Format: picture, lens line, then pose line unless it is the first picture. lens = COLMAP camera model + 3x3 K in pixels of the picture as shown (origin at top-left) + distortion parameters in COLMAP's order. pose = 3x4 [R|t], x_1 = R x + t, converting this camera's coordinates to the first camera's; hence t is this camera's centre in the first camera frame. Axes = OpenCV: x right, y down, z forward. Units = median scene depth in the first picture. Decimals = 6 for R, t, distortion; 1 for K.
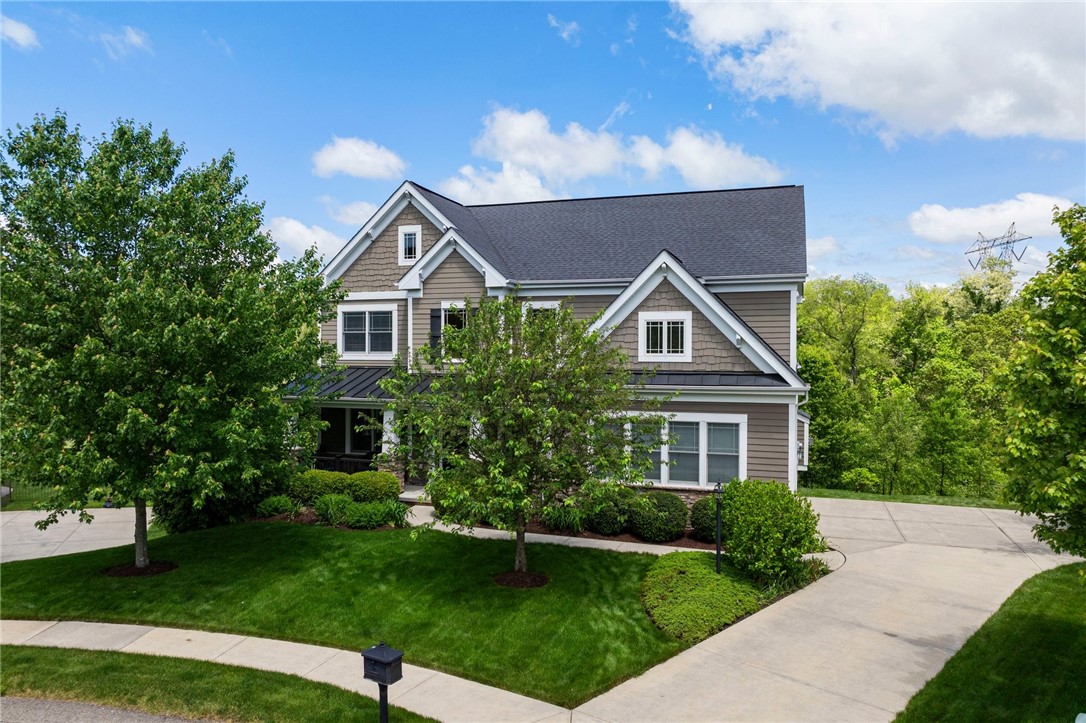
lens RADIAL K [[764.9, 0, 539.7], [0, 764.9, 346.1], [0, 0, 1]] dist [-0.040050, 0.009302]
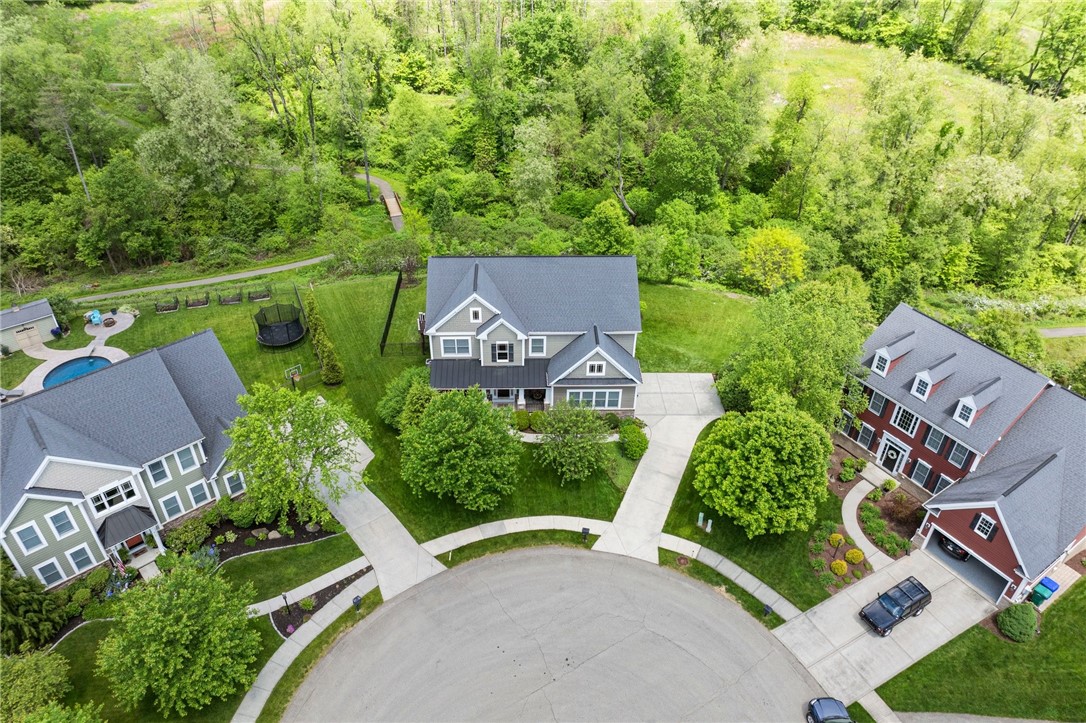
lens RADIAL K [[764.9, 0, 539.7], [0, 764.9, 346.1], [0, 0, 1]] dist [-0.040050, 0.009302]
pose [[0.939134, -0.192265, 0.284714, -0.820173], [-0.009582, 0.813755, 0.581129, -1.719327], [-0.343418, -0.548486, 0.762383, -1.038828]]
